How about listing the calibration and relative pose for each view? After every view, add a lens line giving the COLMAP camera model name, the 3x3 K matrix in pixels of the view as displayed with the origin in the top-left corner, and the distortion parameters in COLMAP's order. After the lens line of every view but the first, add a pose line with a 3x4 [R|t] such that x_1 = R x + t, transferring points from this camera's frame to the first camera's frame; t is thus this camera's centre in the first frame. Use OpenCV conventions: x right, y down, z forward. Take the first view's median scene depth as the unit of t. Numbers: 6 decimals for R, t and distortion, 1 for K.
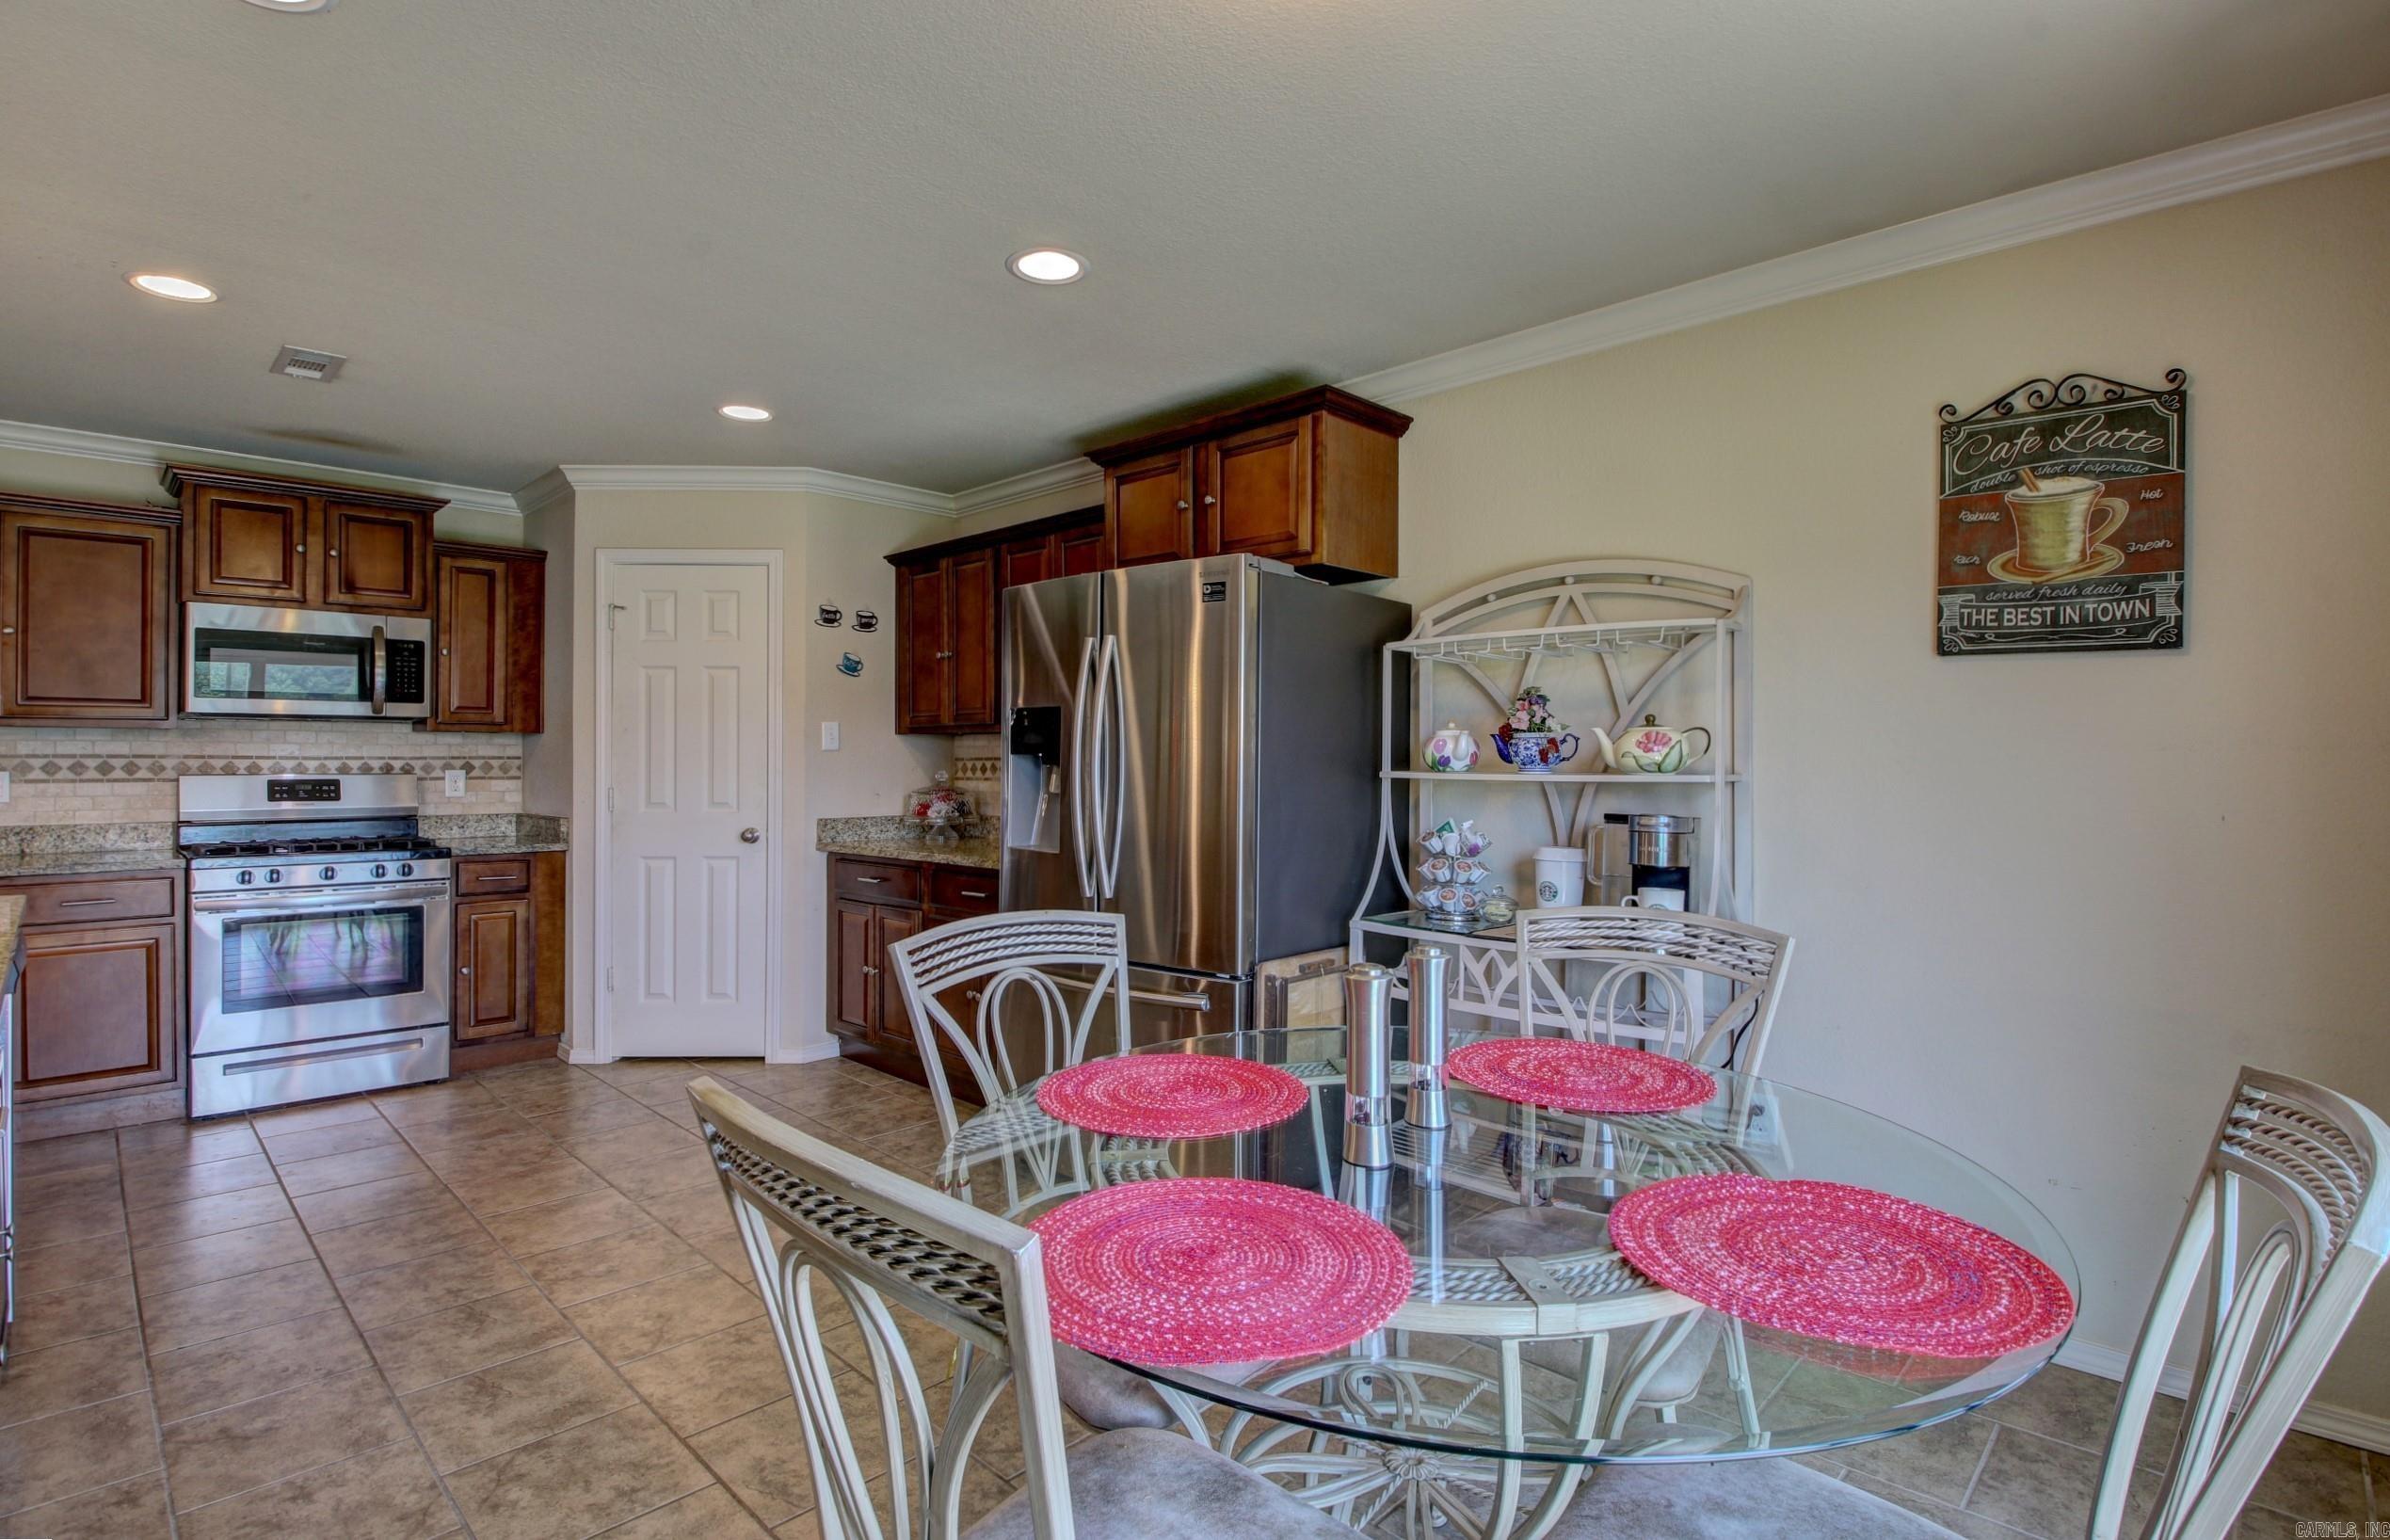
lens RADIAL K [[1120.7, 0, 1198.1], [0, 1120.7, 750.7], [0, 0, 1]] dist [-0.000600, -0.018044]
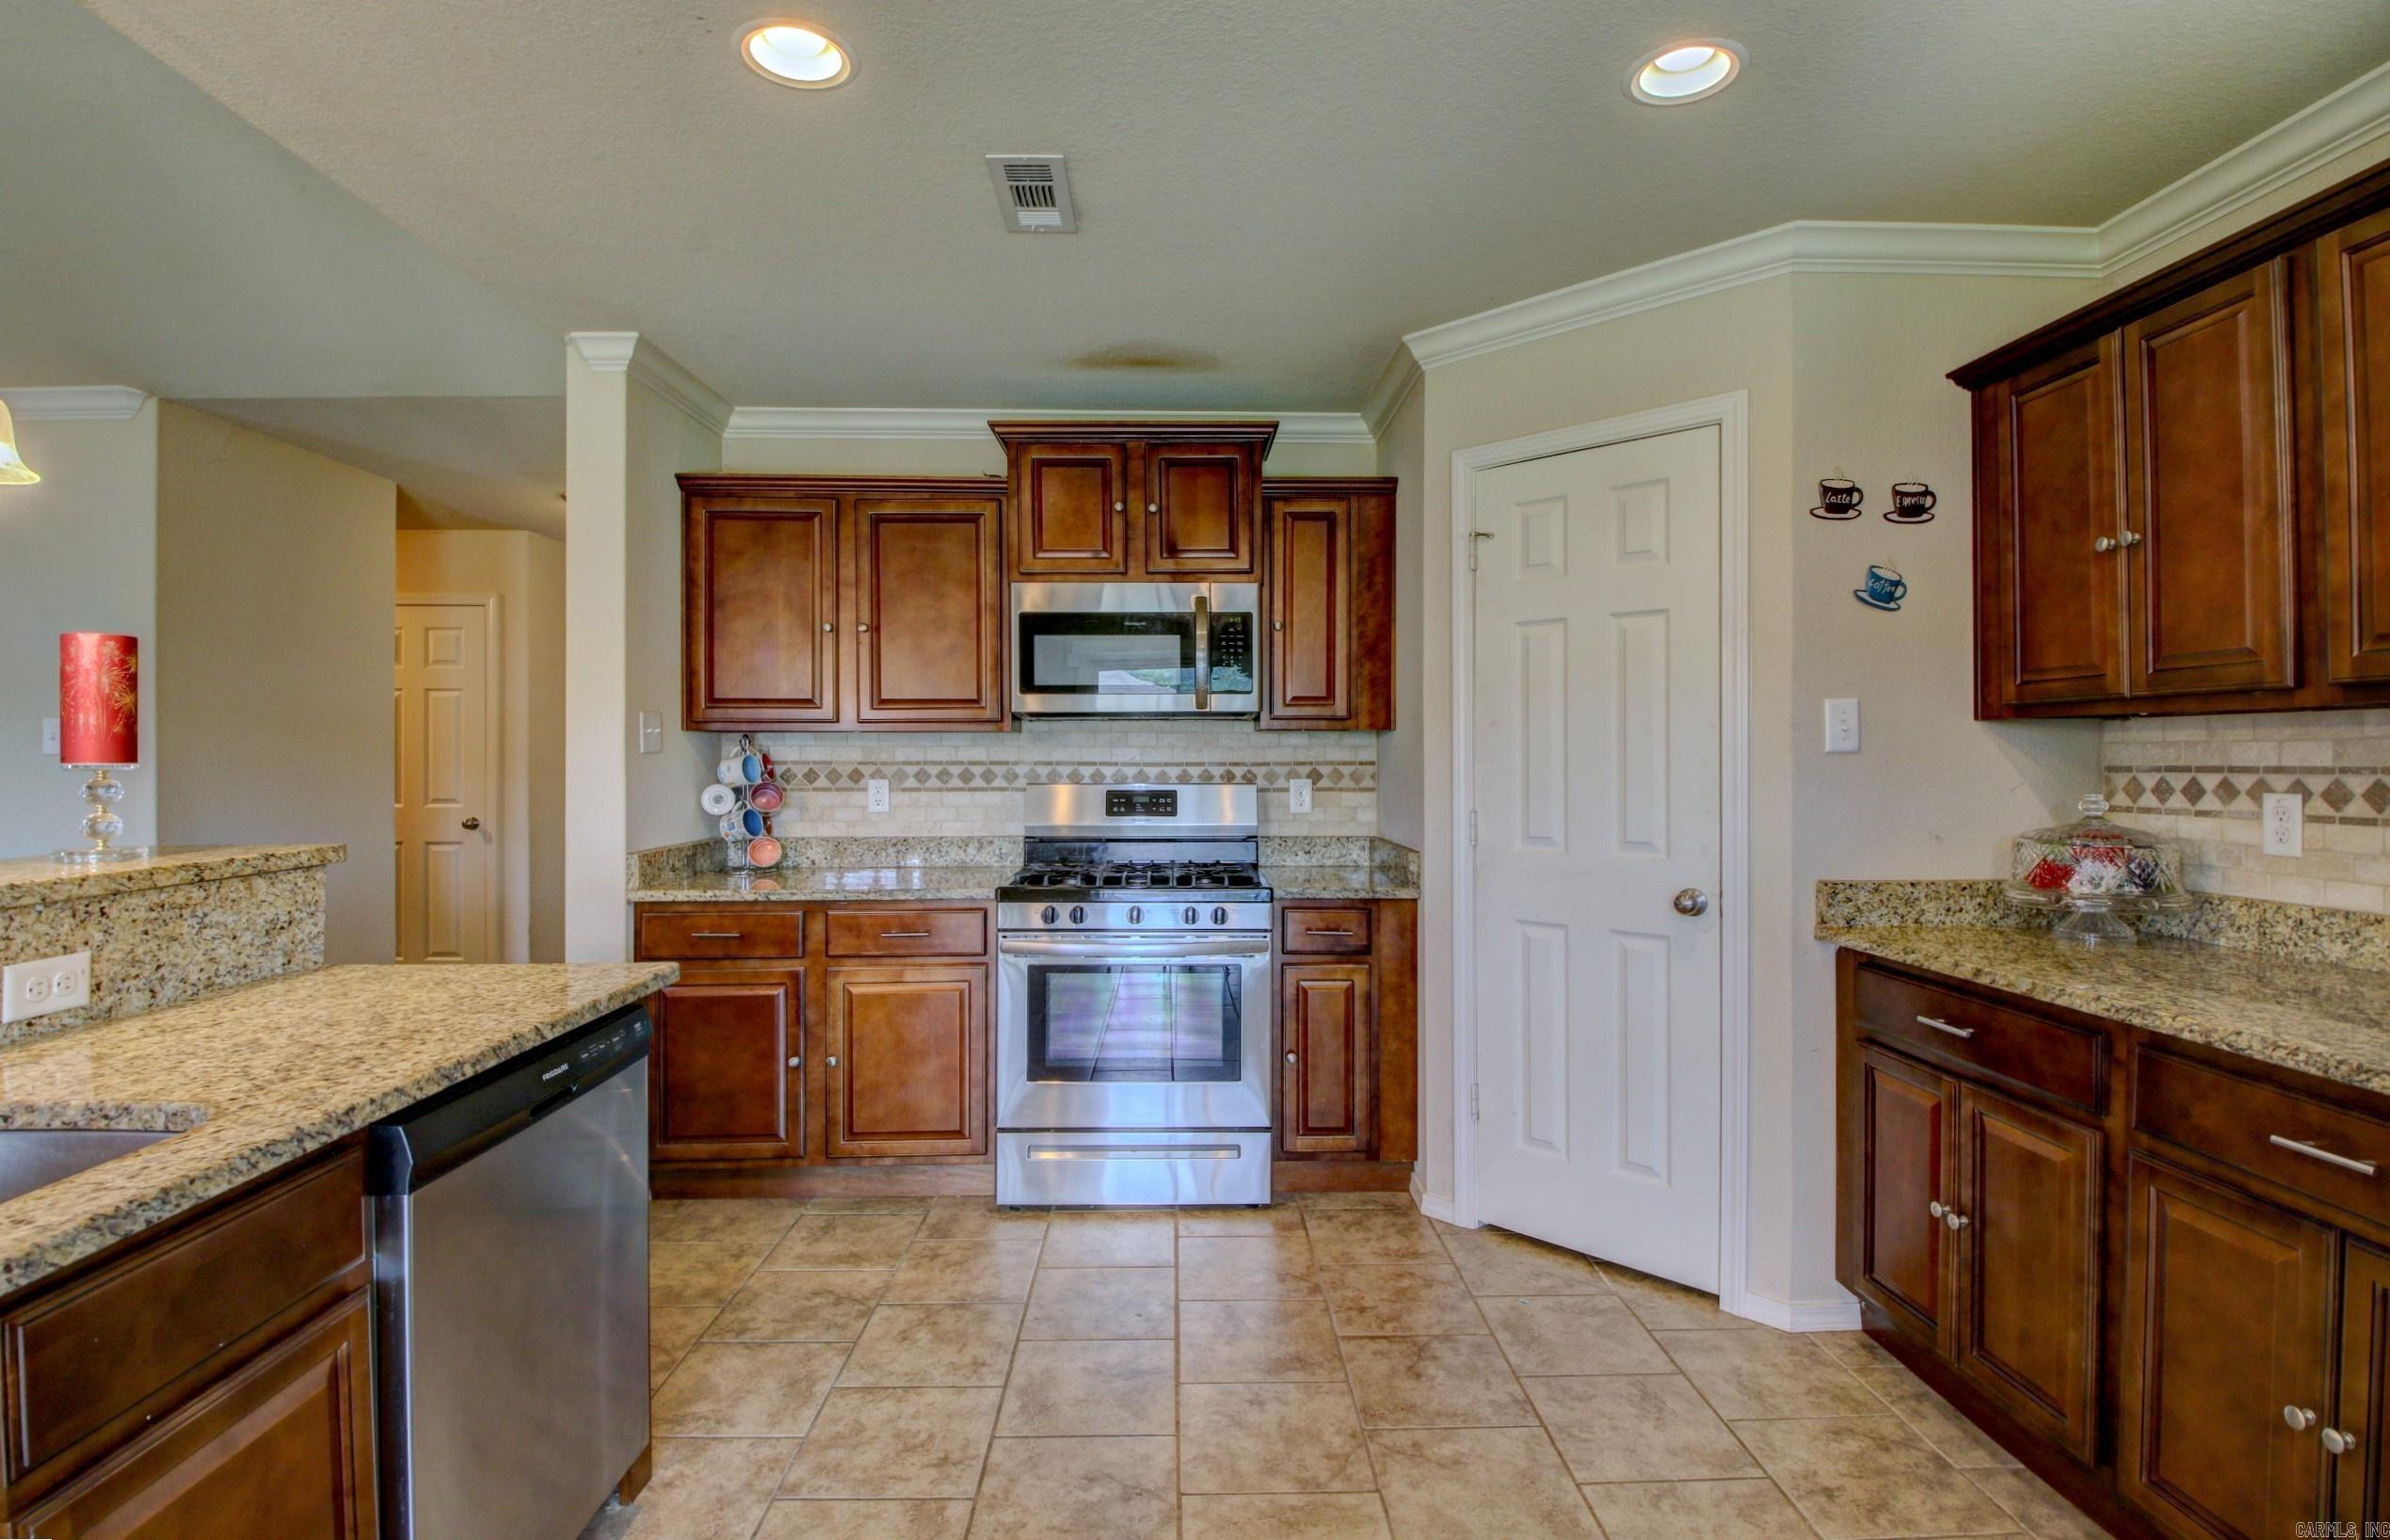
lens RADIAL K [[1120.7, 0, 1198.8], [0, 1120.7, 754.9], [0, 0, 1]] dist [-0.000600, -0.018044]
pose [[0.714801, -0.001175, -0.699327, -0.204624], [0.008468, 0.999940, 0.006975, -0.006800], [0.699277, -0.010907, 0.714768, 0.474995]]
